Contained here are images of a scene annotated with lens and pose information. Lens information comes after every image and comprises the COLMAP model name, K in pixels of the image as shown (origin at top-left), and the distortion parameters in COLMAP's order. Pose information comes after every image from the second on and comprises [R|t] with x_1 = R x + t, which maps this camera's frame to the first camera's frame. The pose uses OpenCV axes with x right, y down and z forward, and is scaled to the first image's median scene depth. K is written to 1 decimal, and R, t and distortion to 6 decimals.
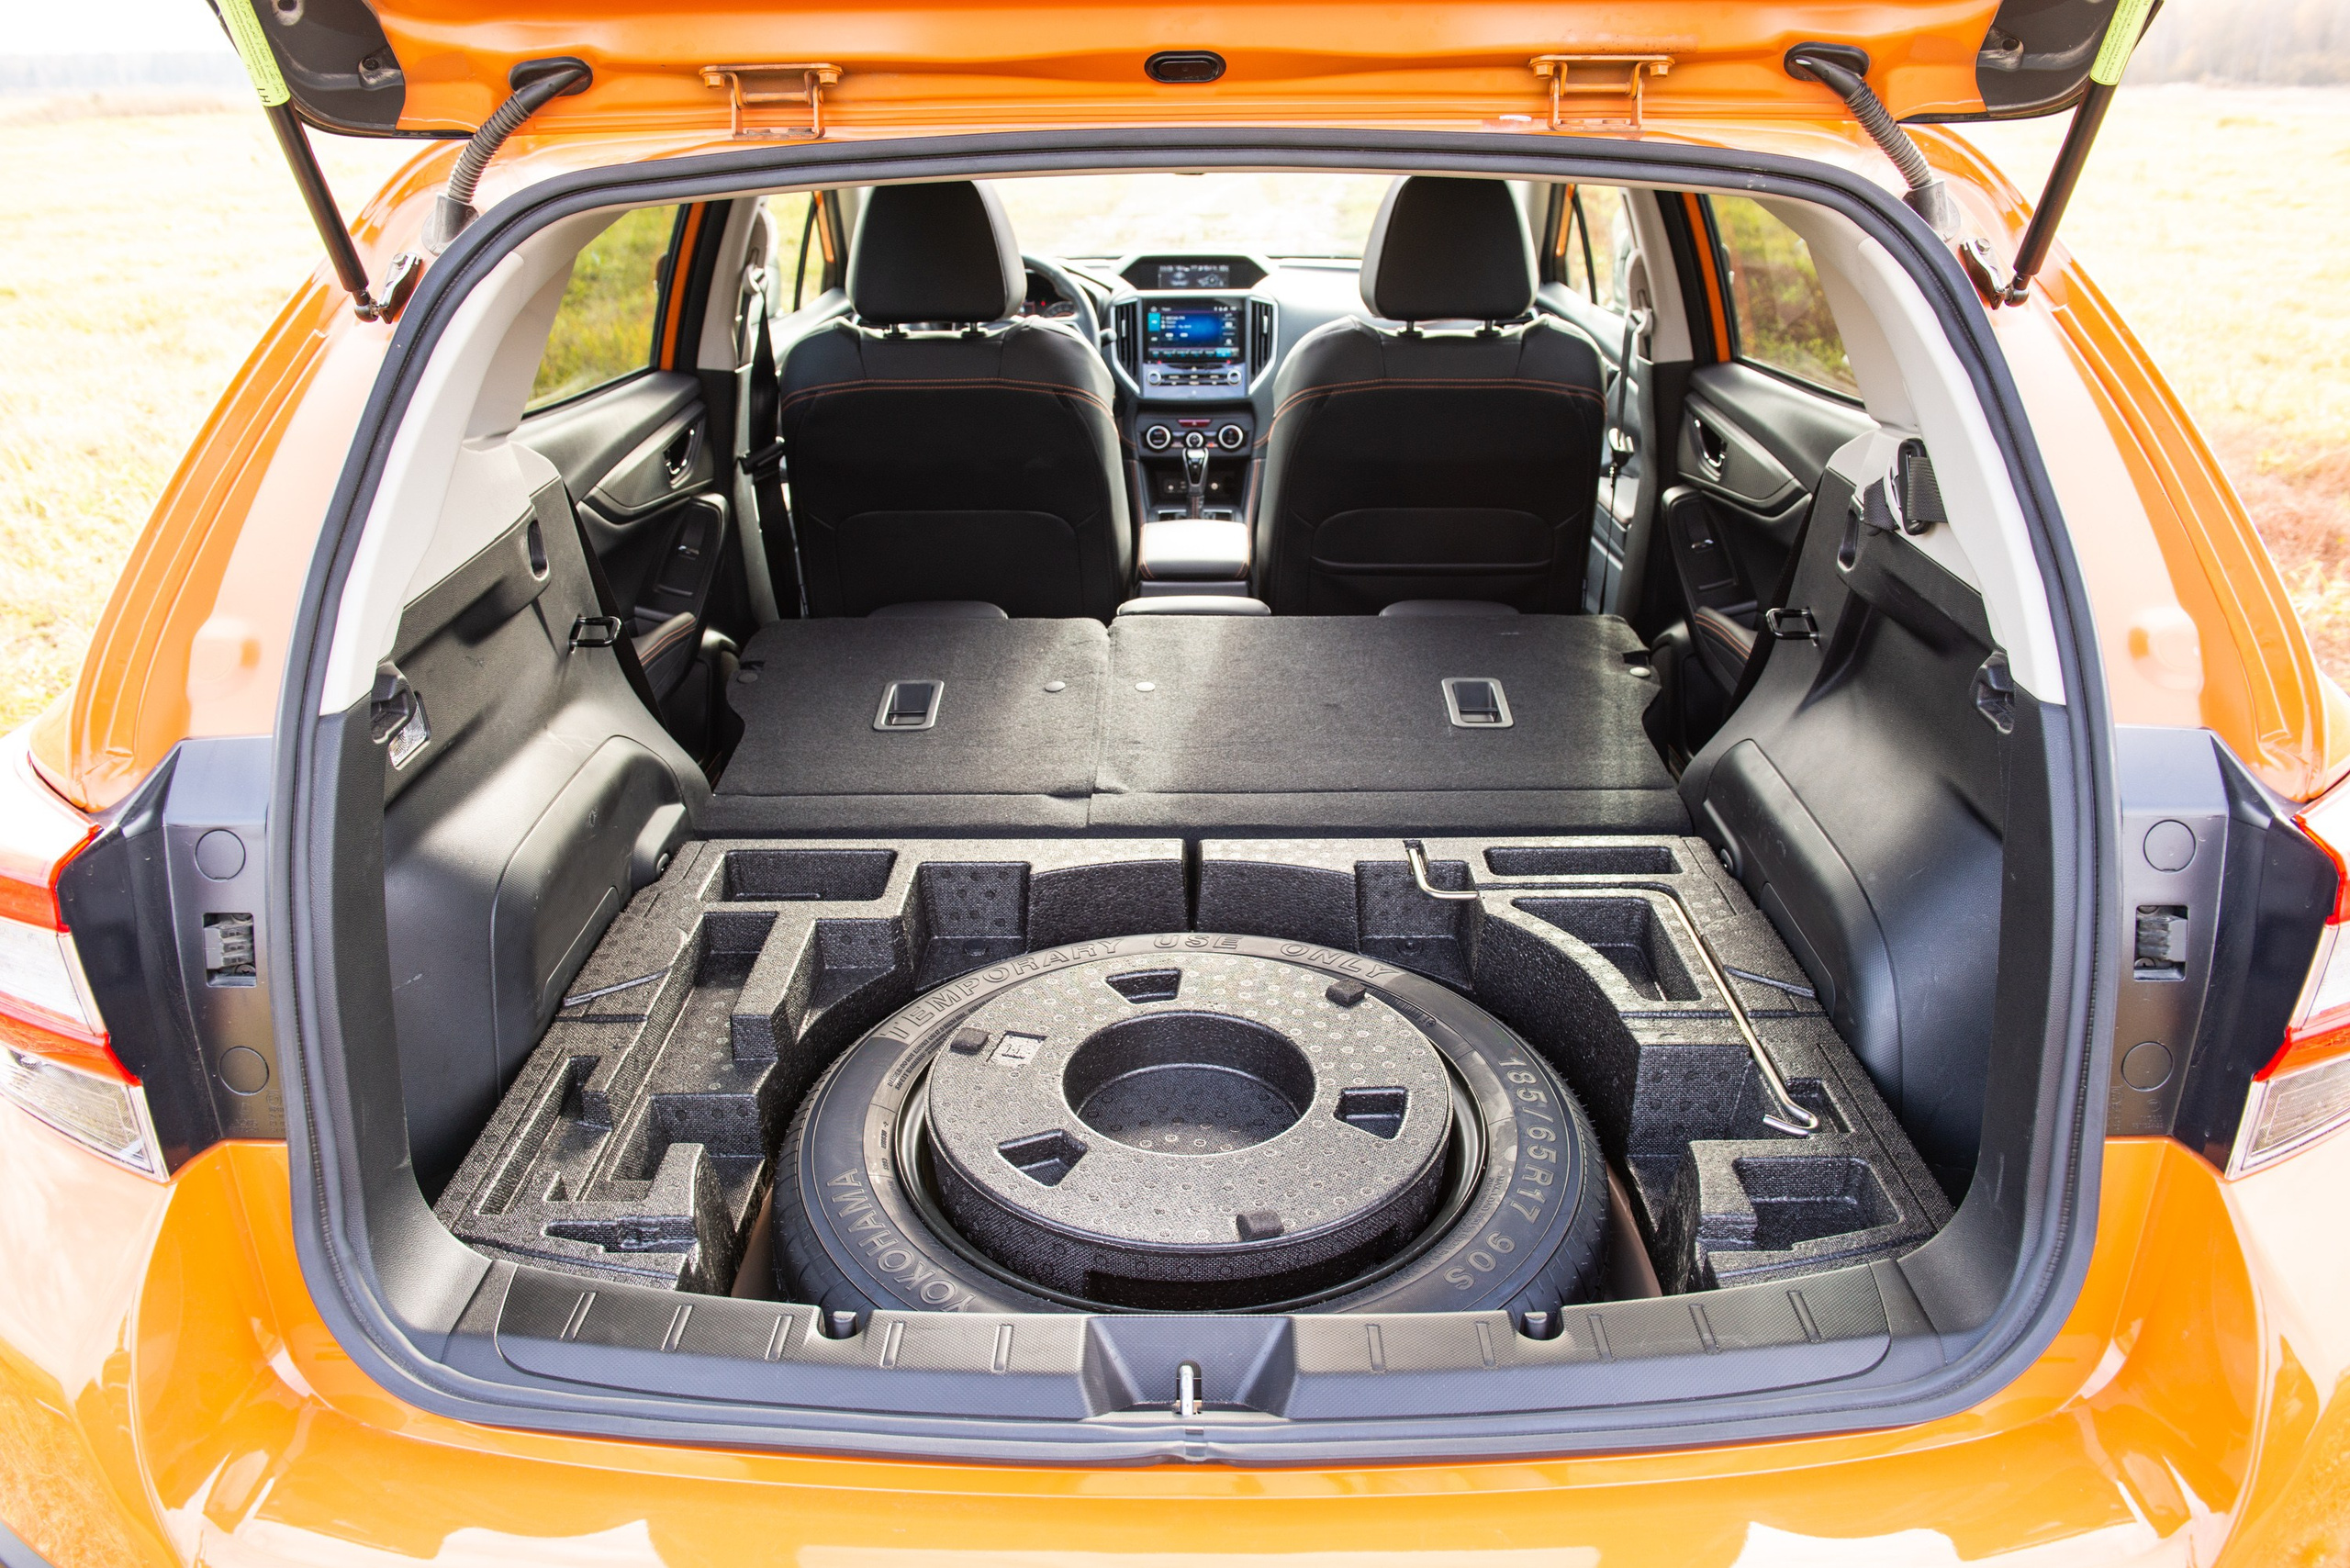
lens RADIAL K [[1768.9, 0, 1175.5], [0, 1768.9, 812.7], [0, 0, 1]] dist [-0.041297, -0.004169]
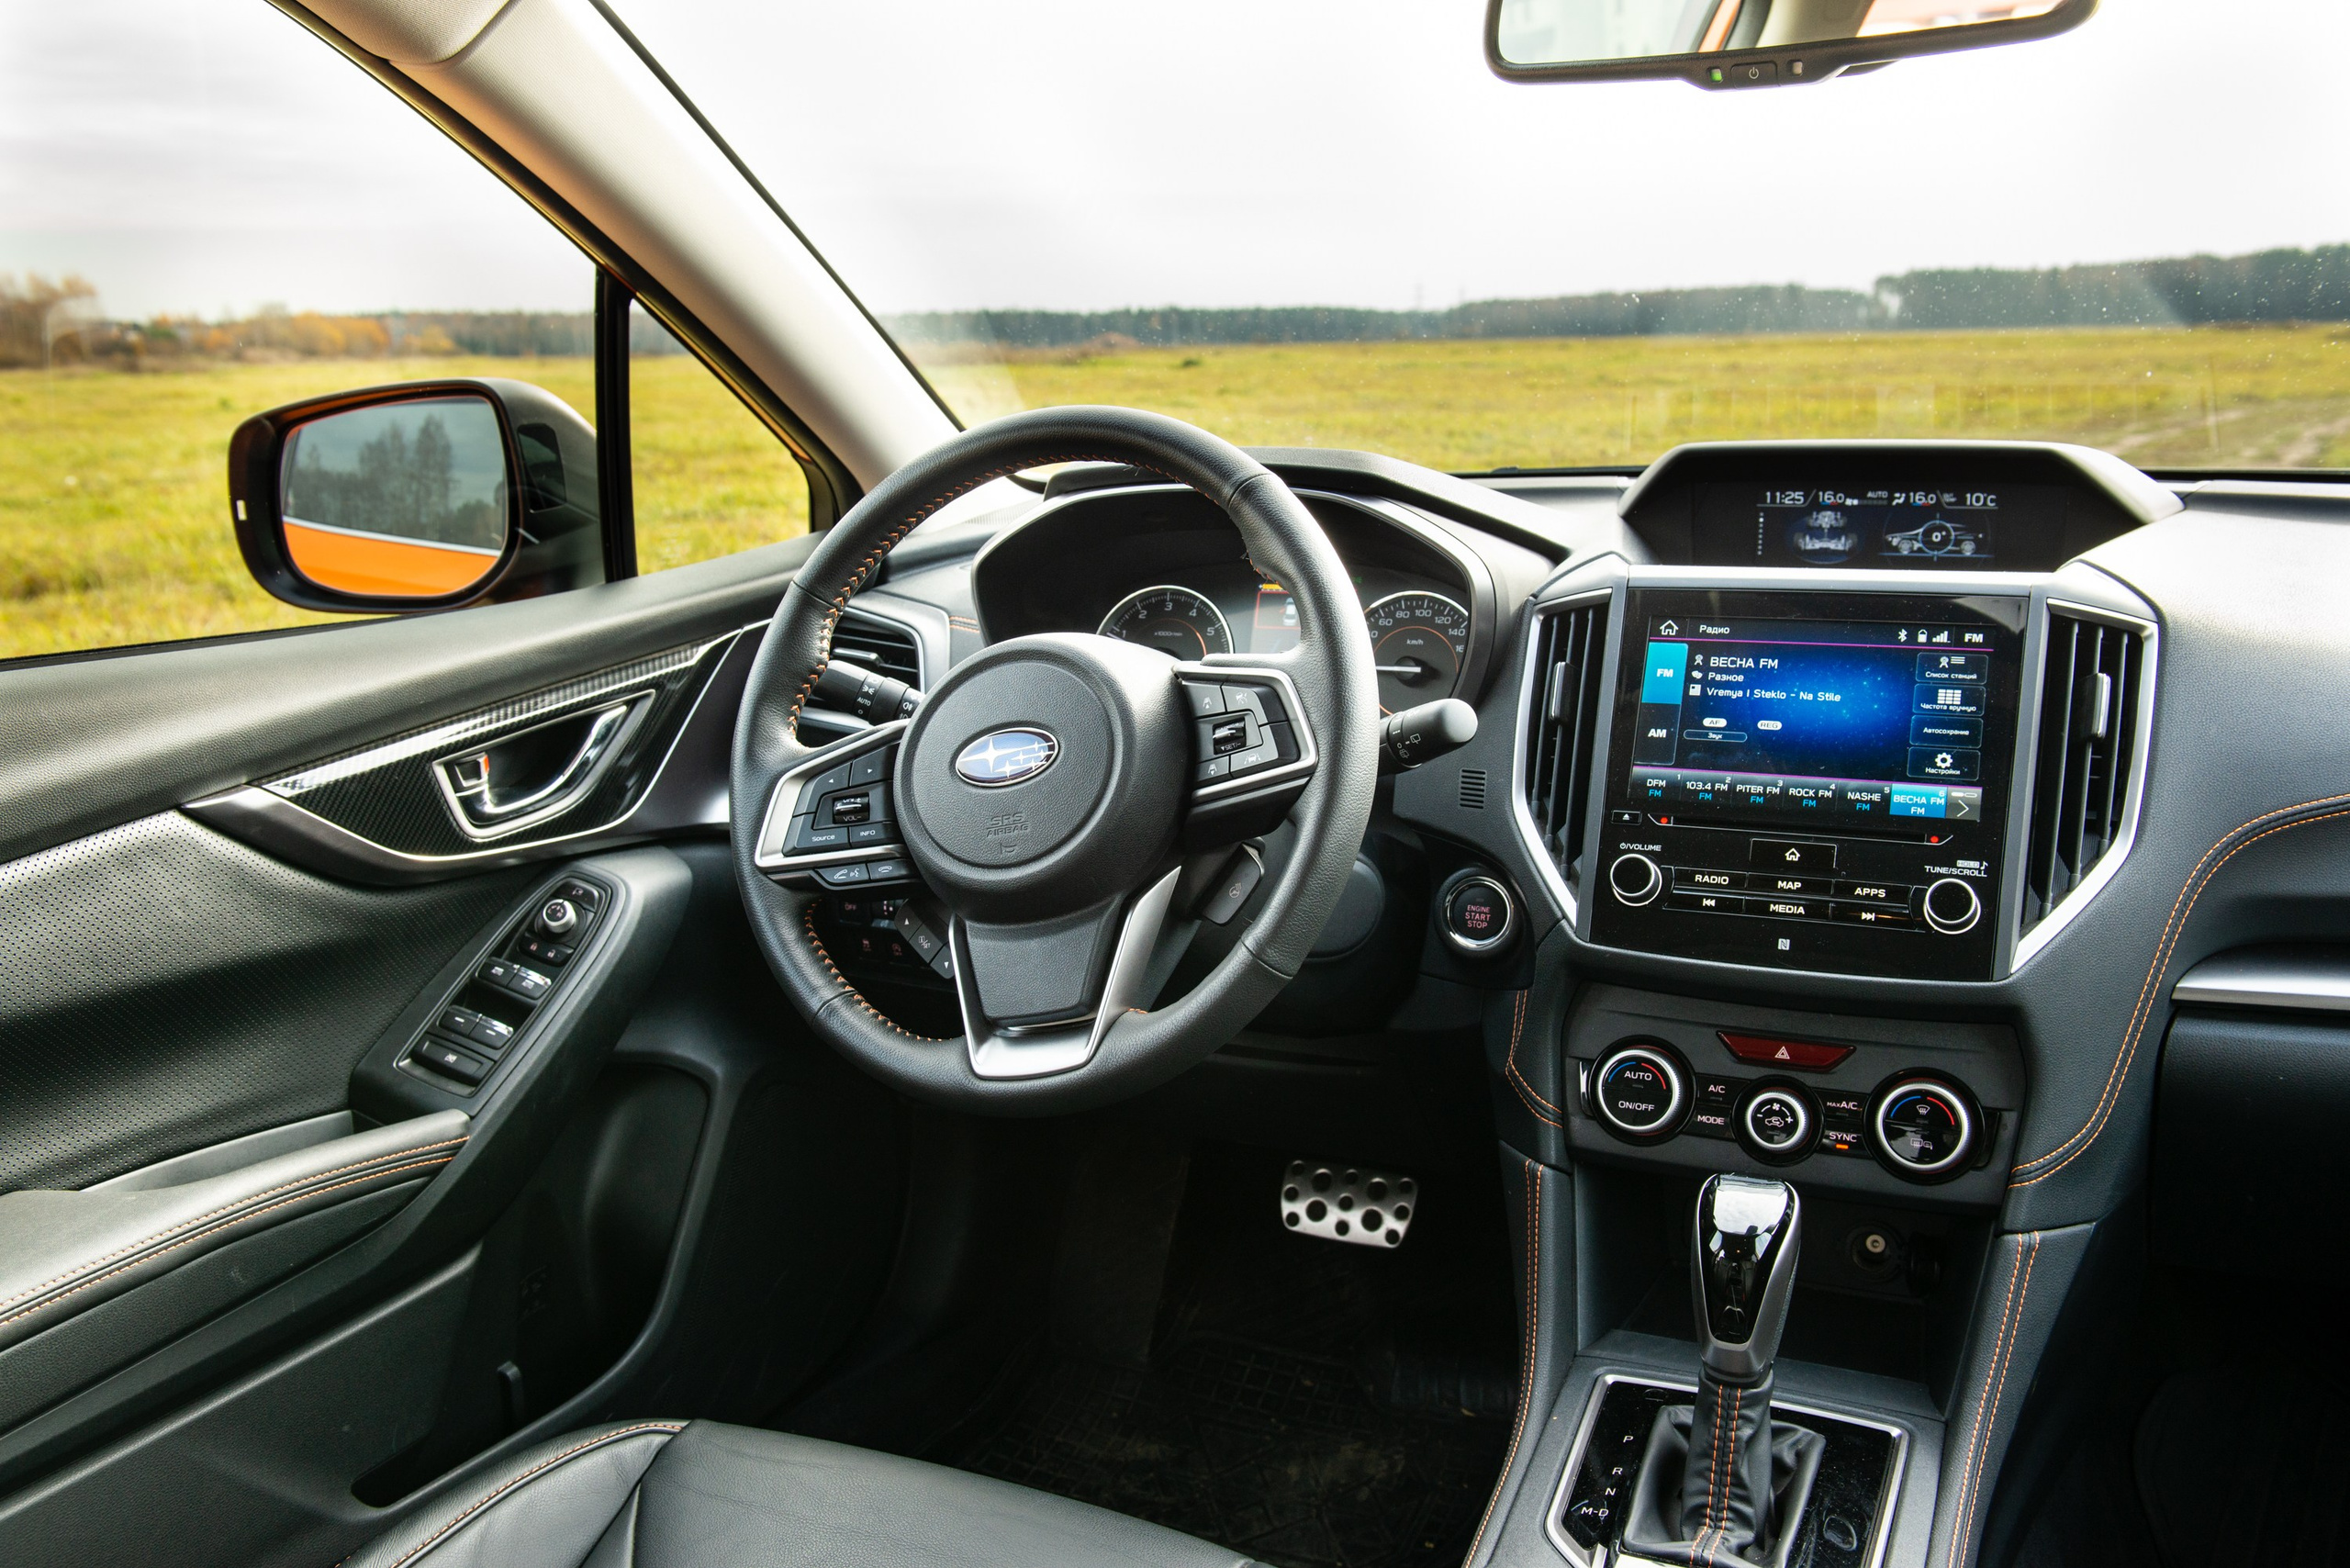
lens RADIAL K [[2010.8, 0, 1165.2], [0, 2010.8, 768.8], [0, 0, 1]] dist [-0.004893, -0.004665]
pose [[0.912446, 0.069222, -0.403300, 0.064606], [-0.141284, 0.978271, -0.151738, -0.292914], [0.384033, 0.195433, 0.902399, 0.984605]]
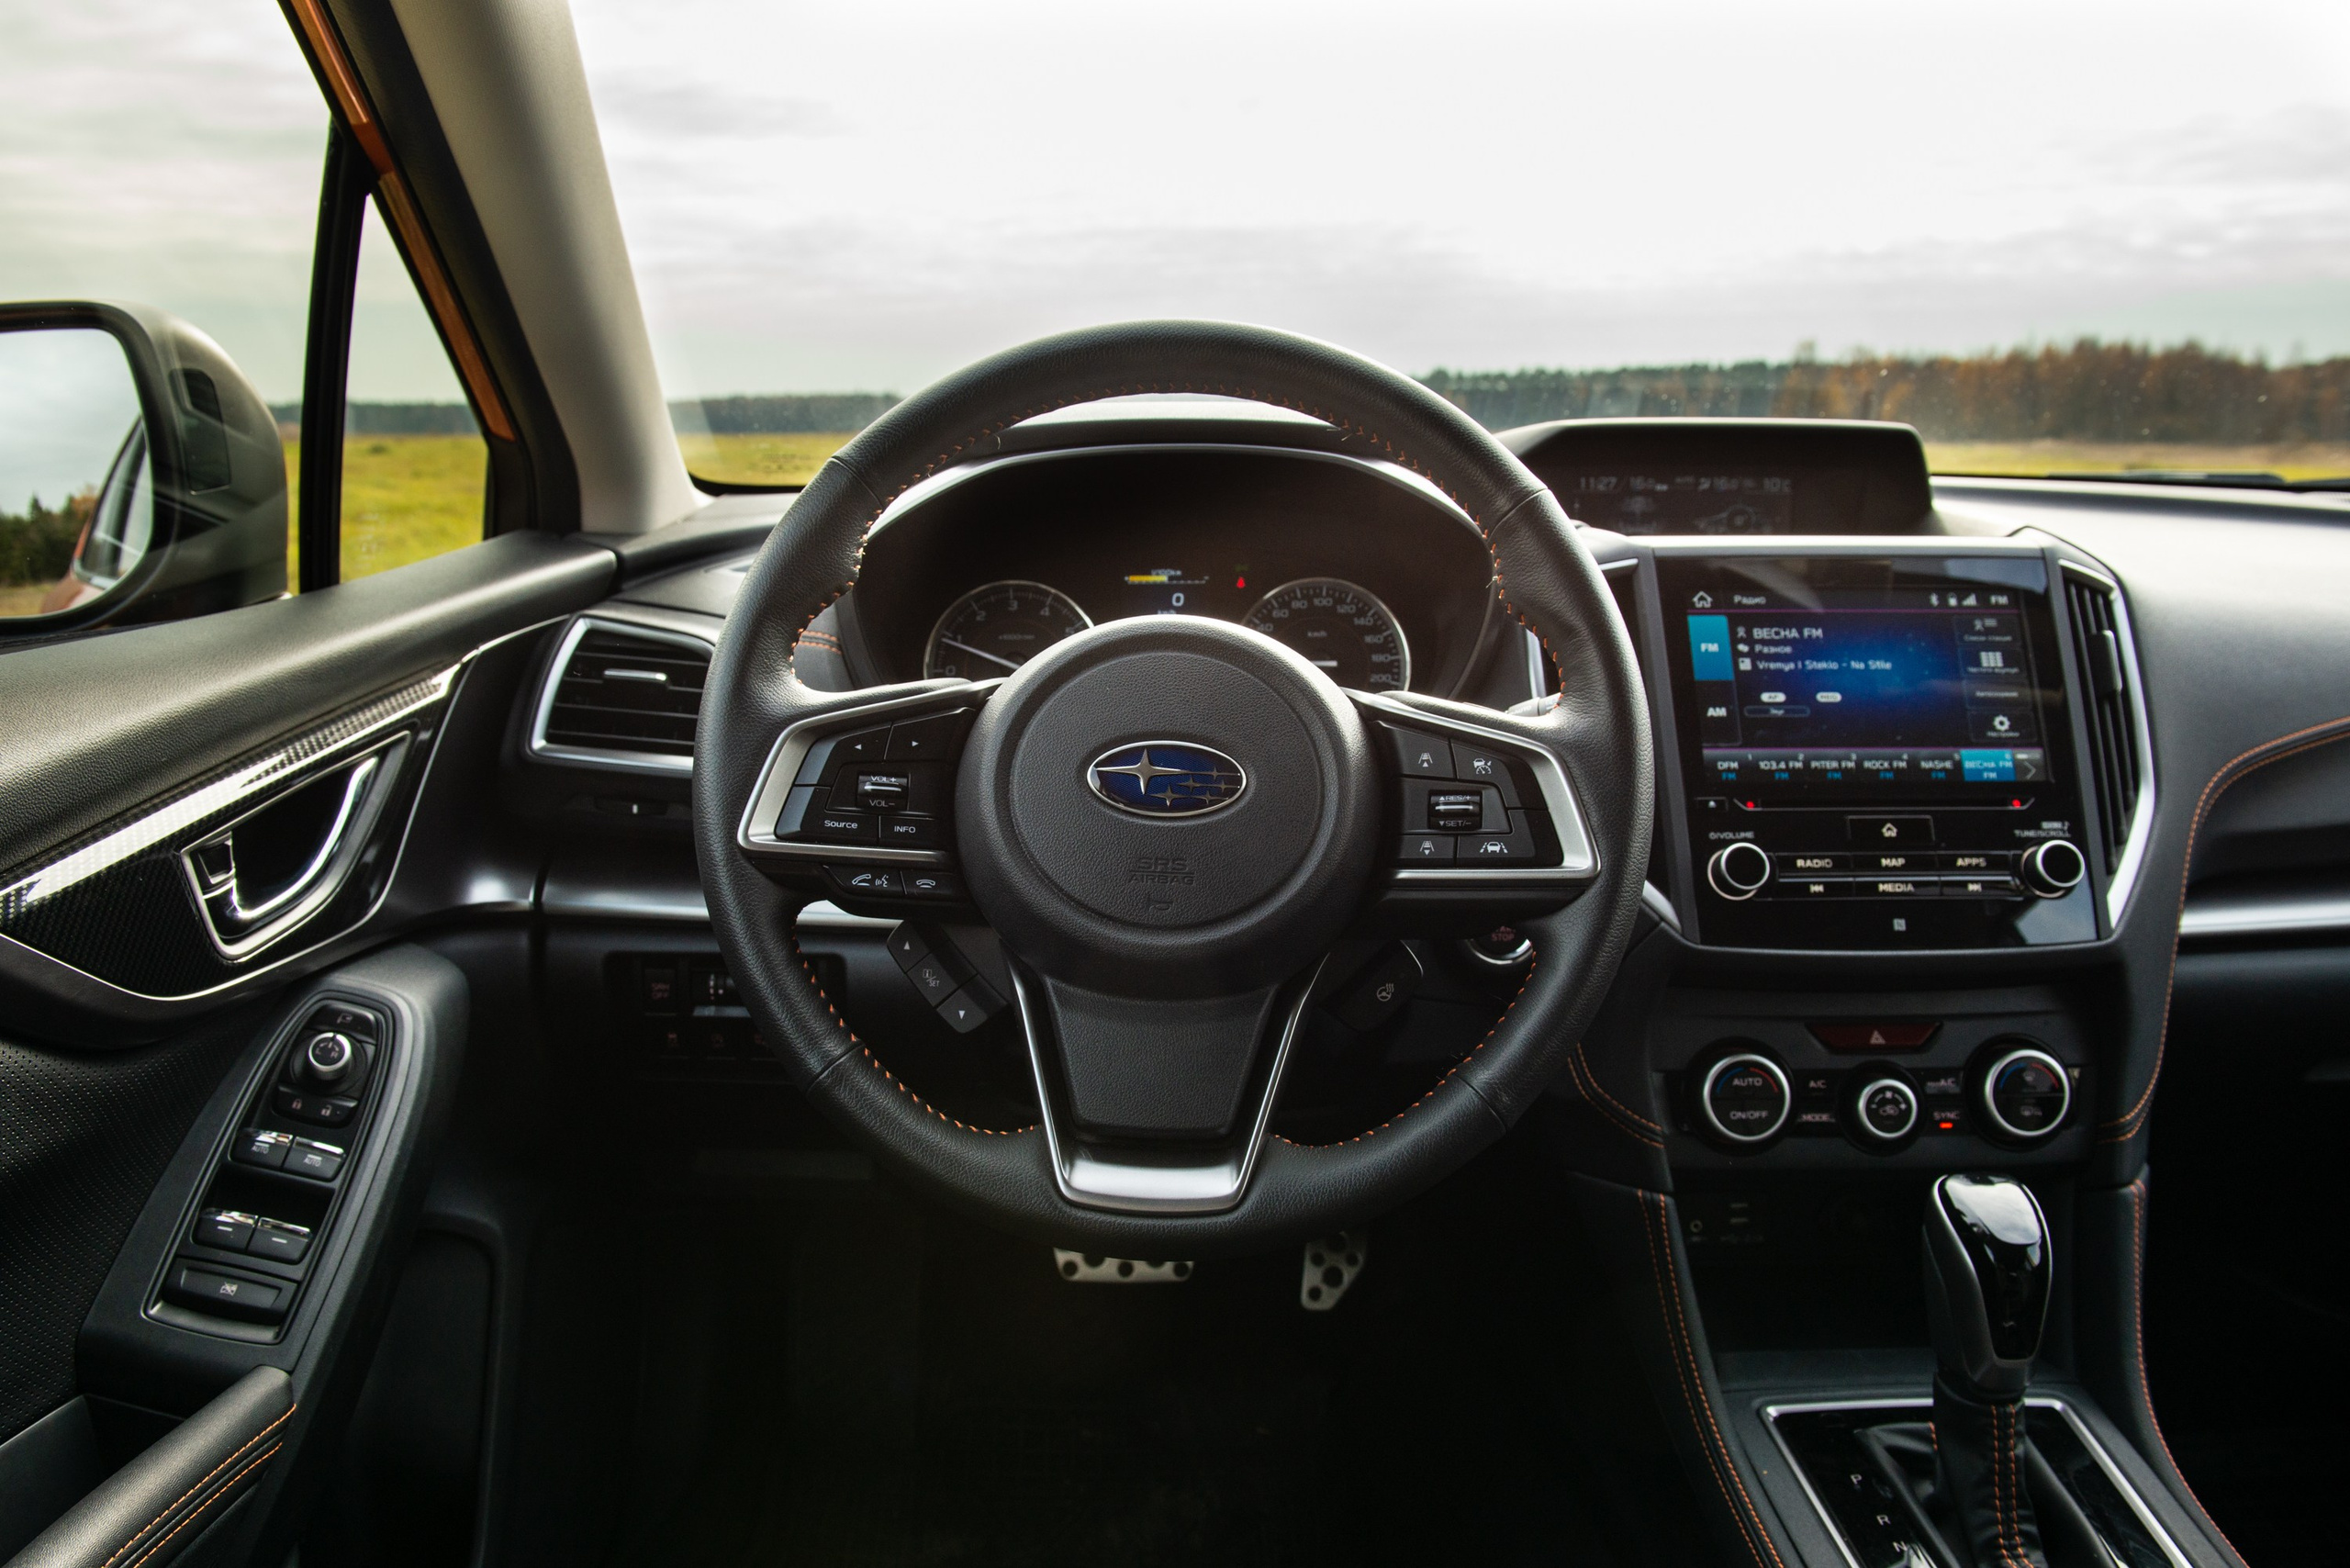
lens RADIAL K [[1680.7, 0, 1116.0], [0, 1680.7, 830.1], [0, 0, 1]] dist [-0.055094, -0.008031]
pose [[0.999965, 0.002021, 0.008131, -0.145307], [-0.000678, 0.986822, -0.161806, -0.304300], [-0.008351, 0.161795, 0.986789, 1.095196]]
